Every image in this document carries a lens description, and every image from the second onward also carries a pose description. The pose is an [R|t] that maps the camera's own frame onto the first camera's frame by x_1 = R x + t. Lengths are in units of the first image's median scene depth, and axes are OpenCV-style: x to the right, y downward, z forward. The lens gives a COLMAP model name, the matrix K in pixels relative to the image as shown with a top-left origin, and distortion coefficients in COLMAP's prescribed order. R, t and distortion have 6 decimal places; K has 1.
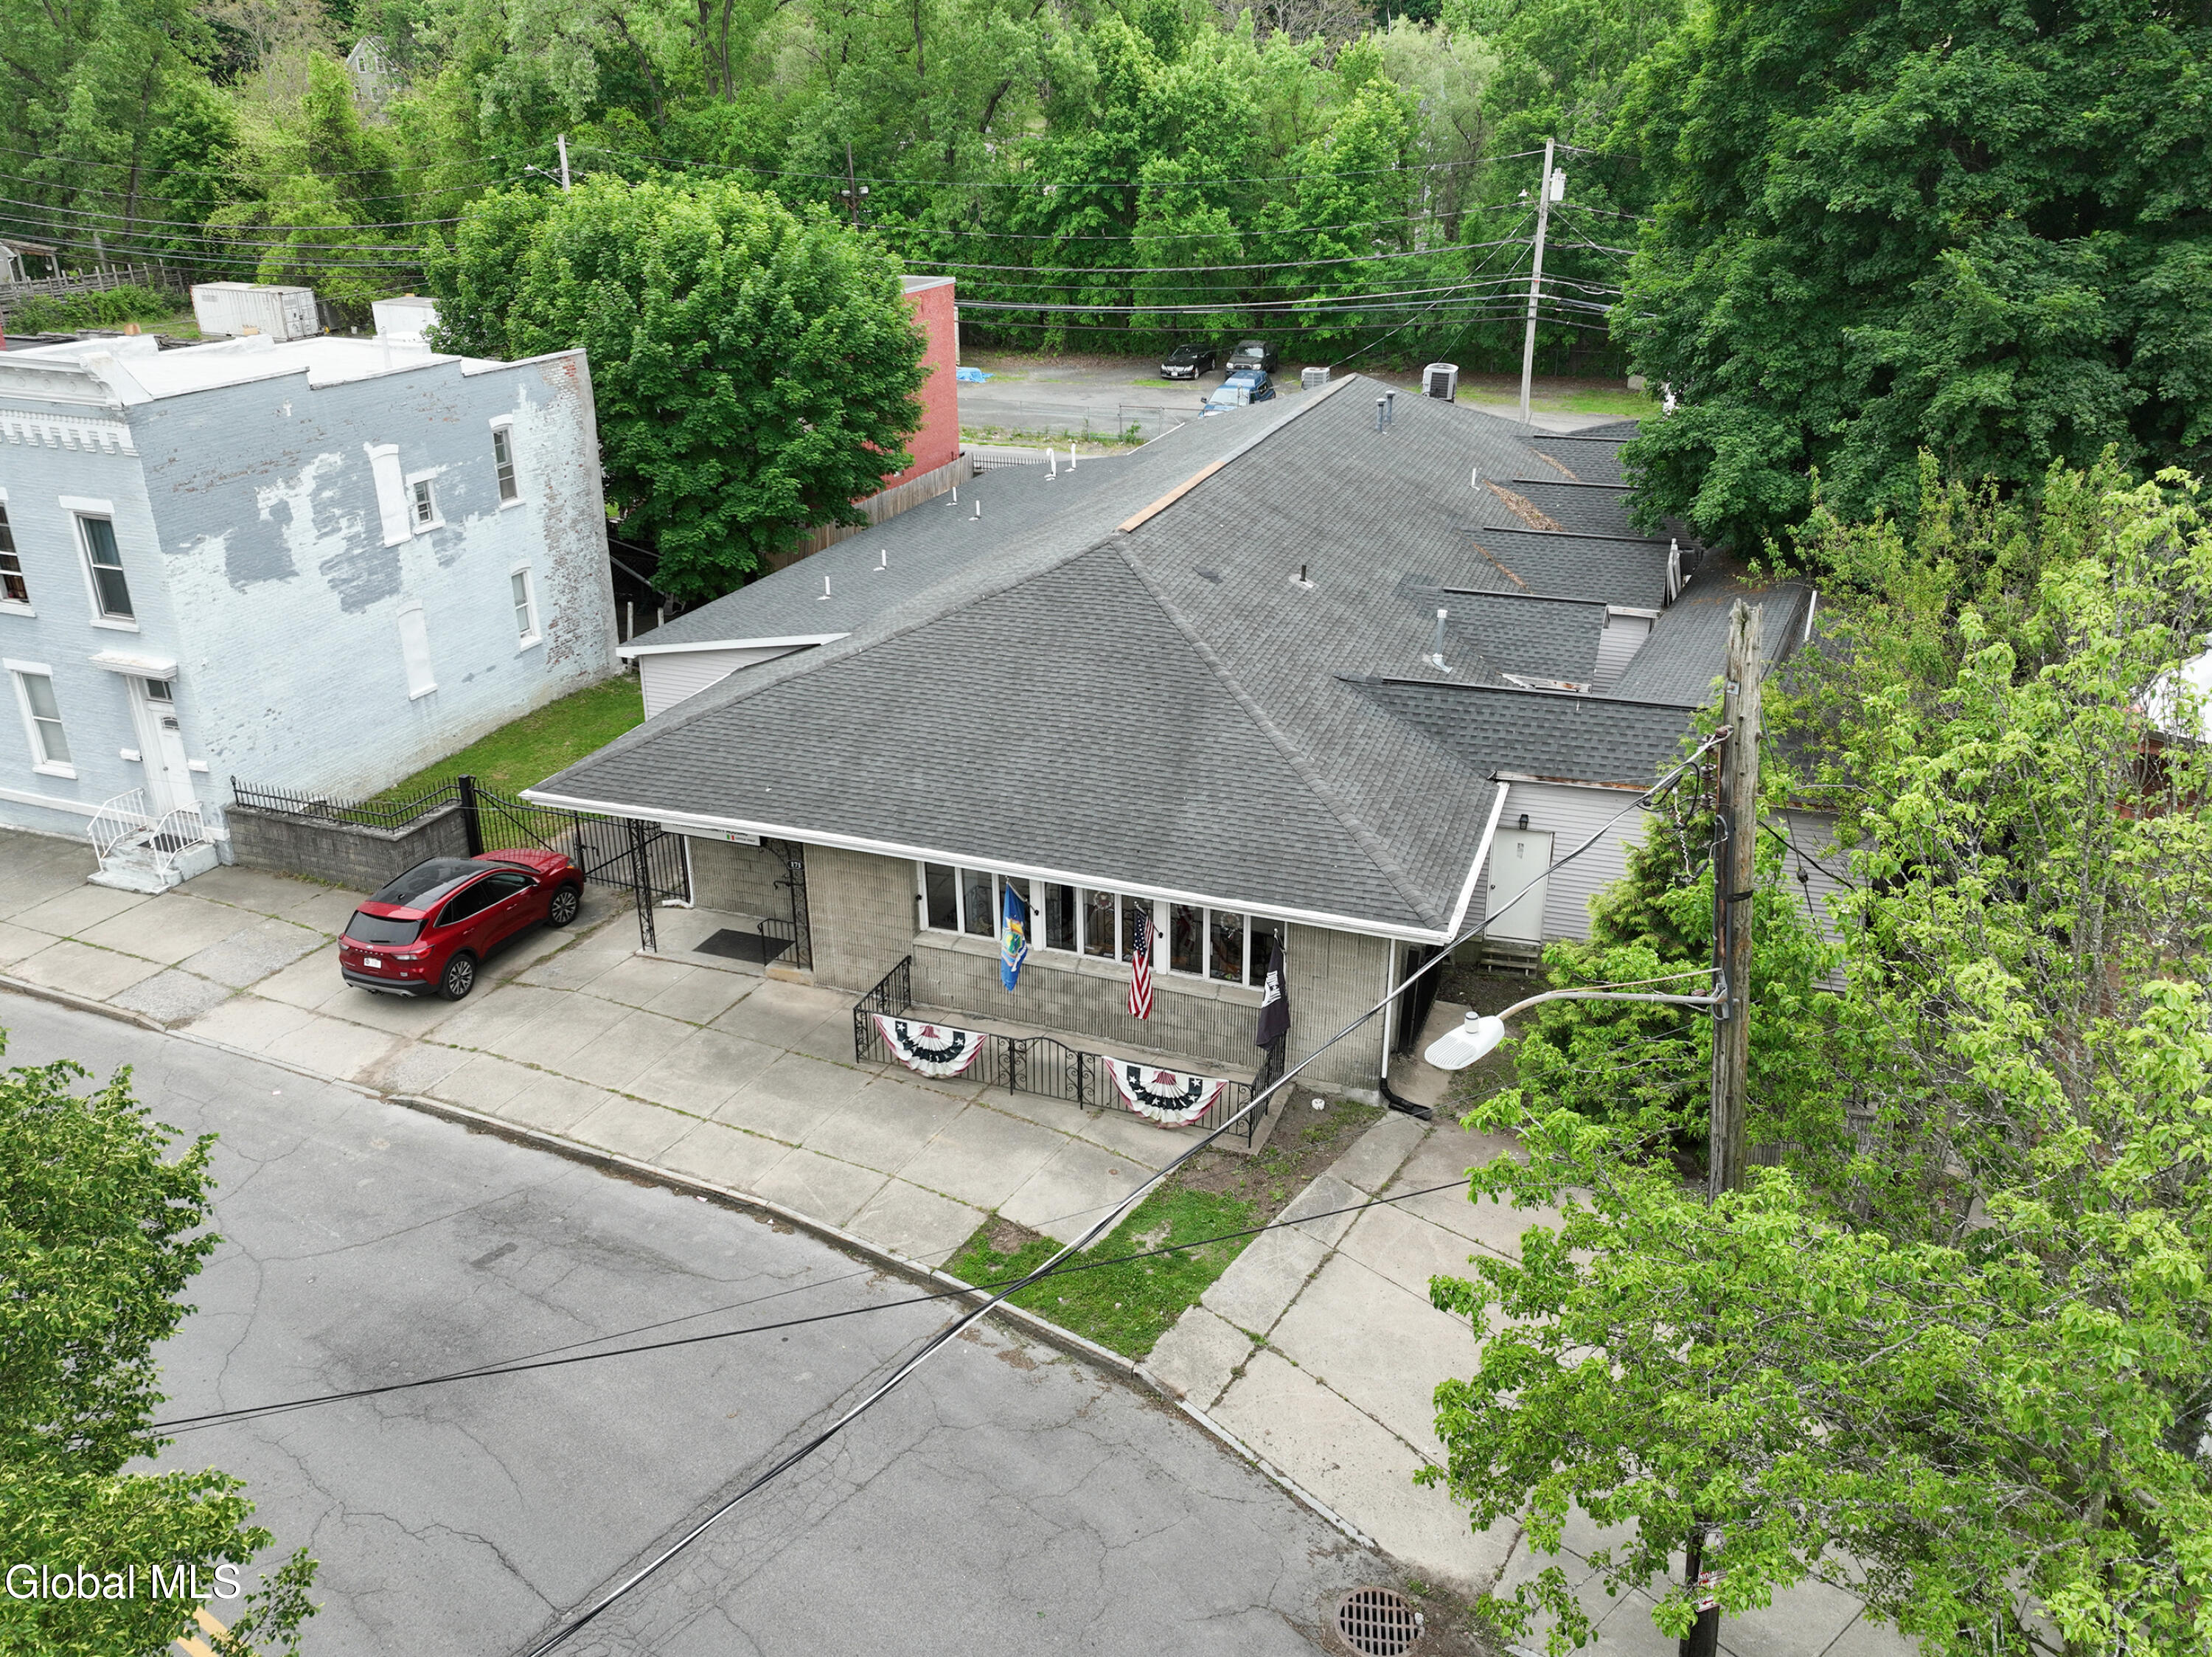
lens RADIAL K [[1669.2, 0, 1120.3], [0, 1669.2, 824.2], [0, 0, 1]] dist [0.005187, 0.015992]
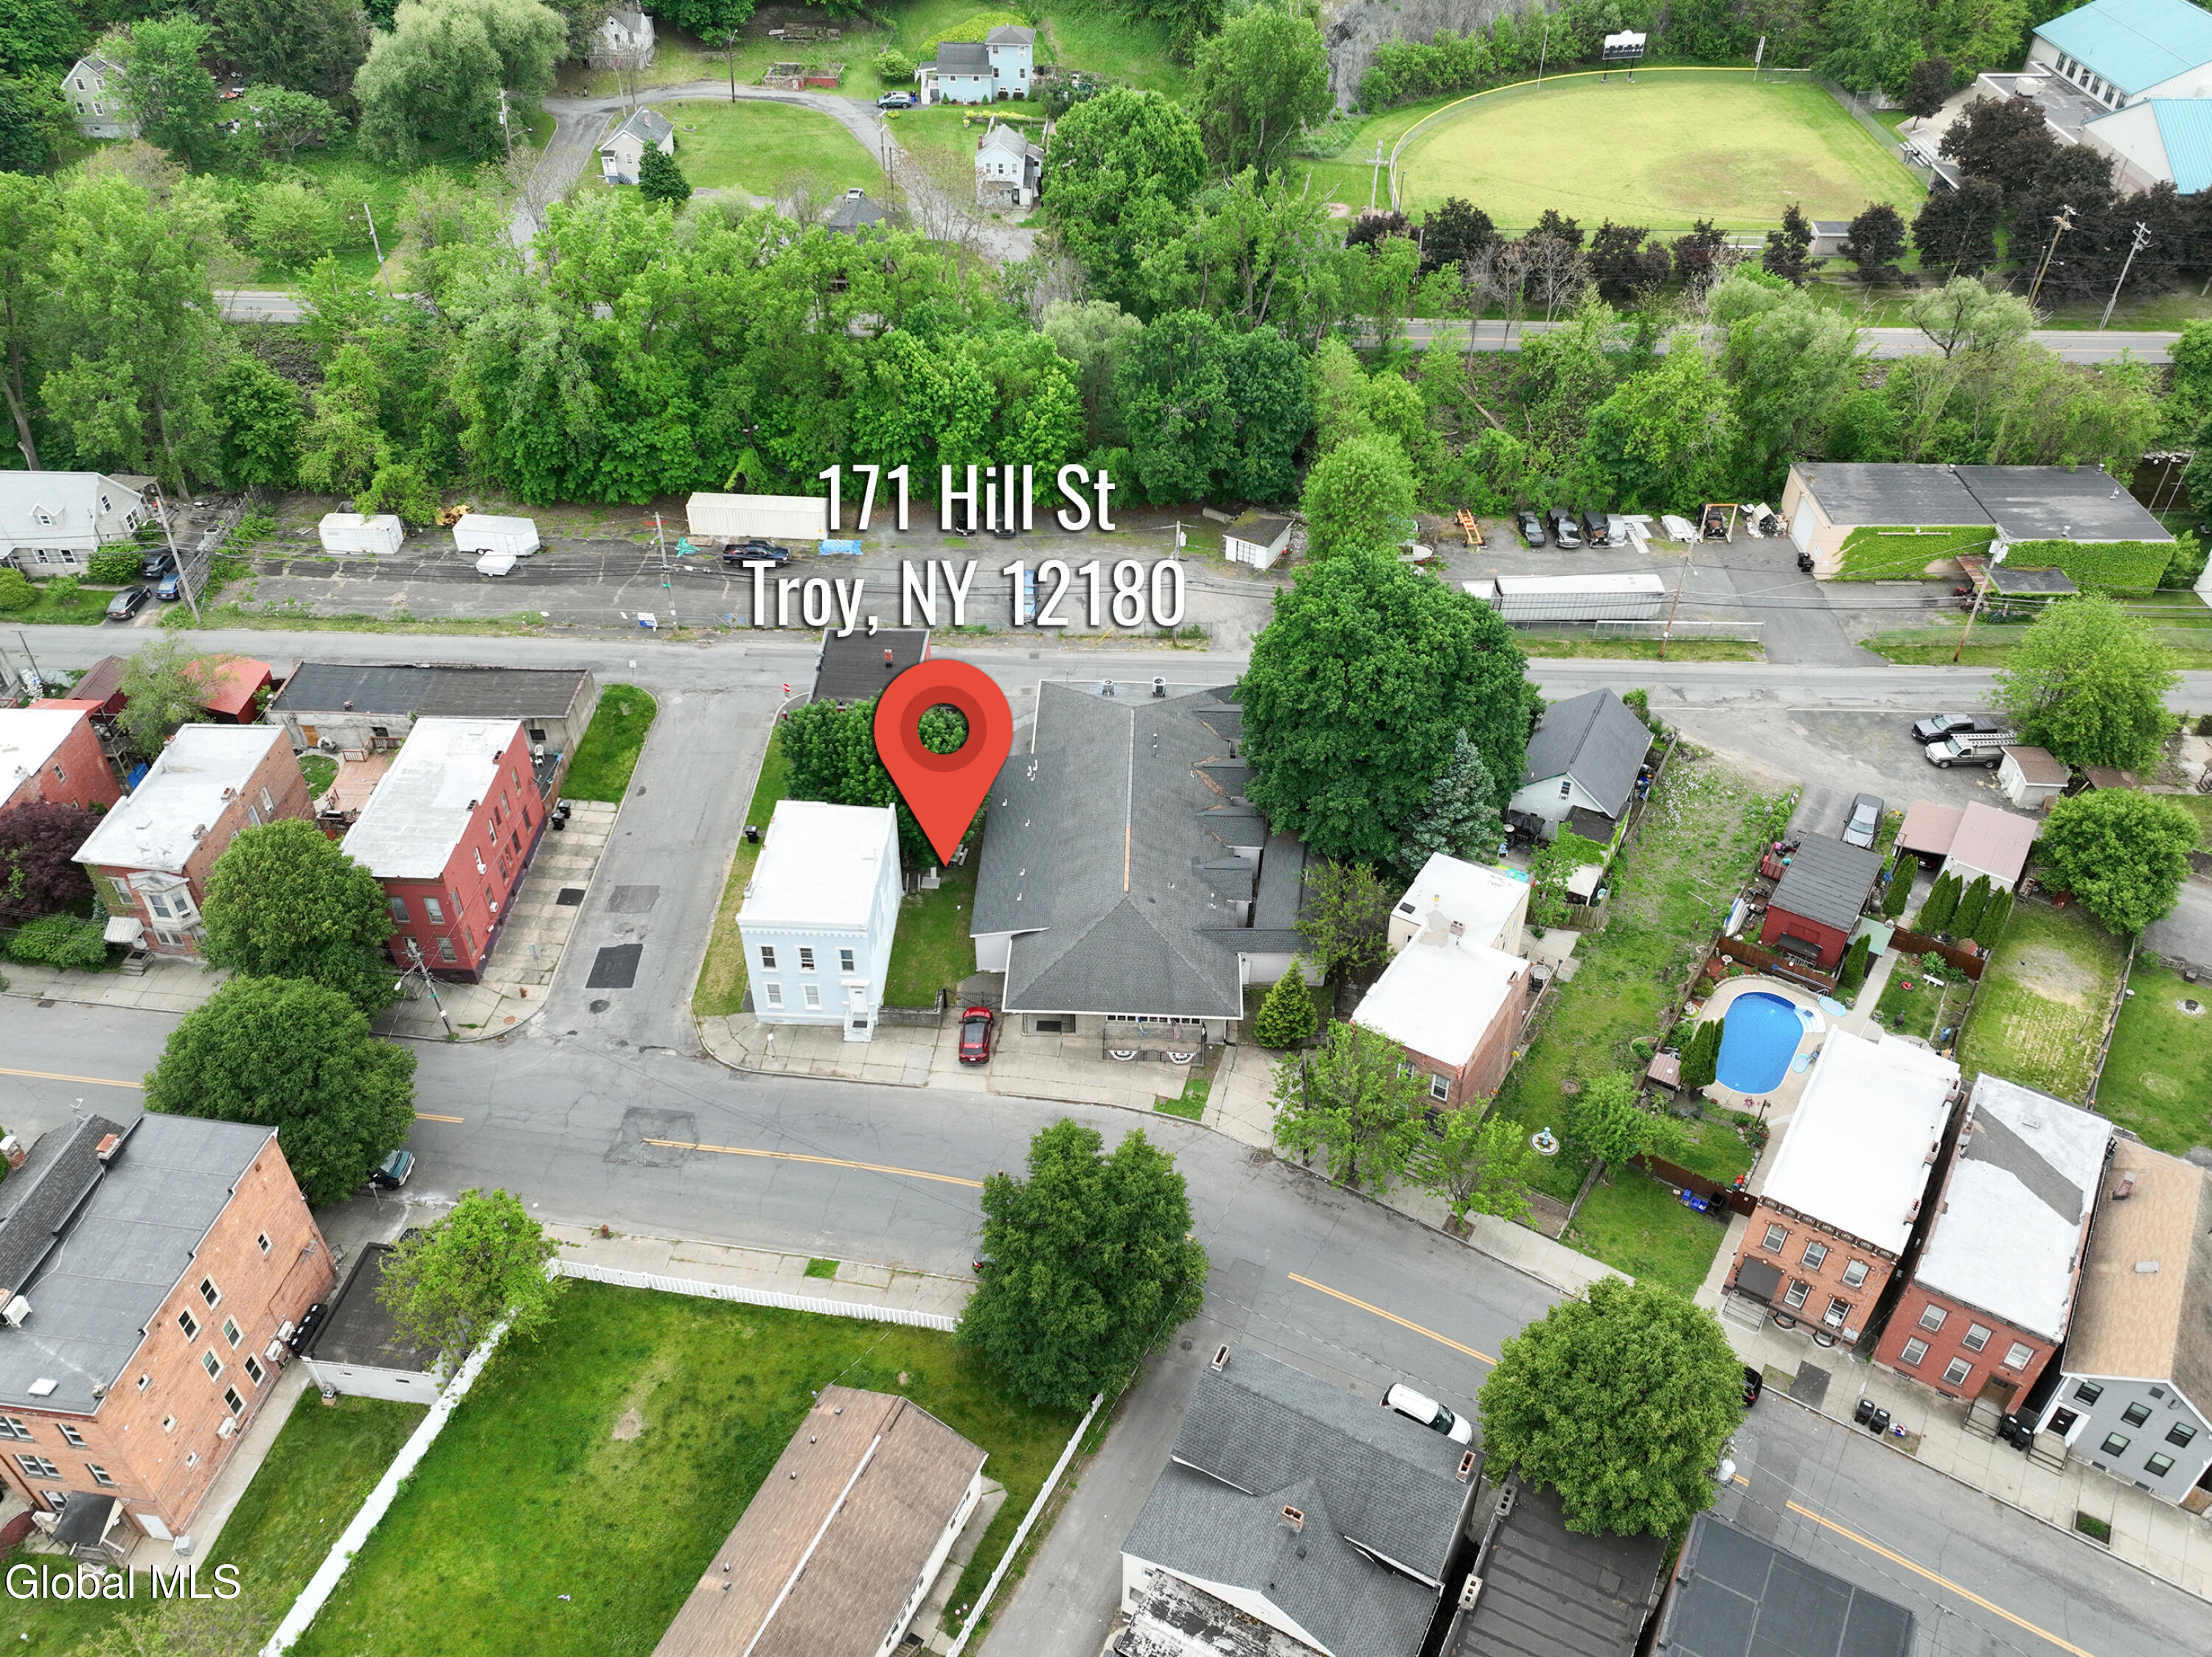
lens RADIAL K [[1669.2, 0, 1120.3], [0, 1669.2, 824.2], [0, 0, 1]] dist [0.005187, 0.015992]
pose [[0.952259, -0.190576, 0.238504, -1.056295], [0.113104, 0.945867, 0.304209, -1.771869], [-0.283568, -0.262710, 0.922265, -2.852118]]
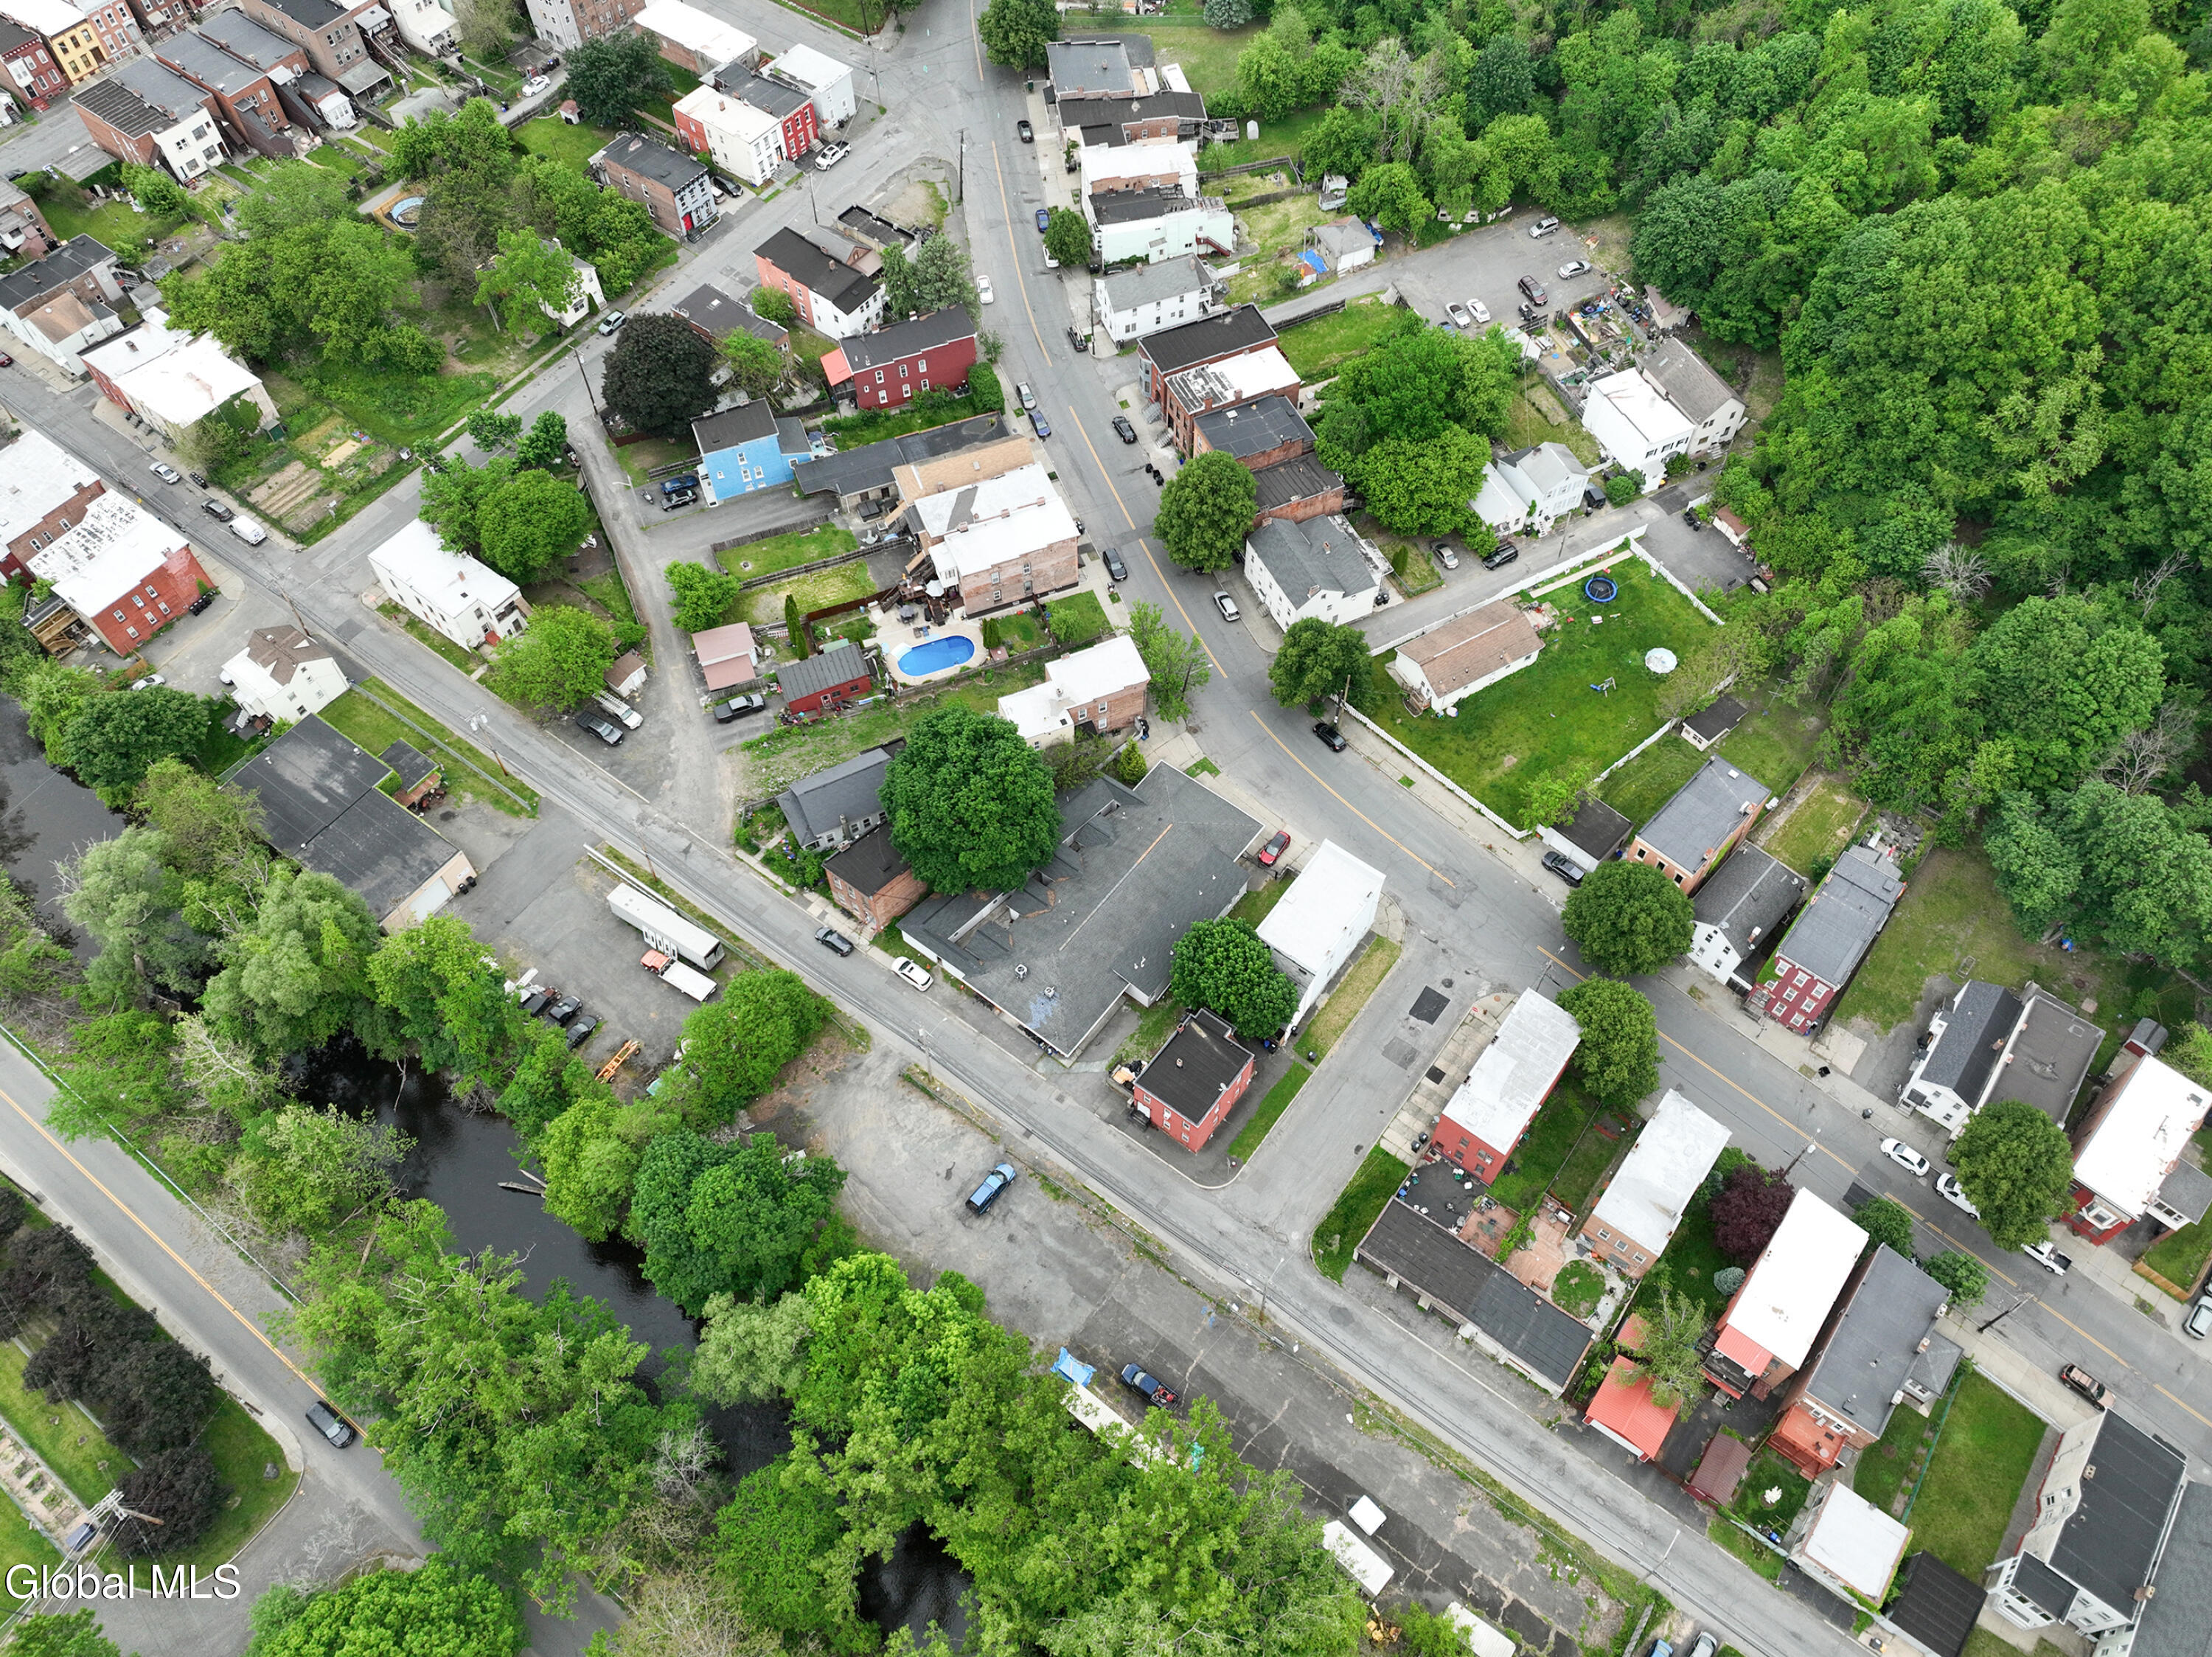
lens RADIAL K [[1669.2, 0, 1120.3], [0, 1669.2, 824.2], [0, 0, 1]] dist [0.005187, 0.015992]
pose [[-0.950458, -0.260965, 0.168900, -1.093125], [0.119203, 0.195827, 0.973366, -7.891749], [-0.287090, 0.945277, -0.155018, 2.565691]]
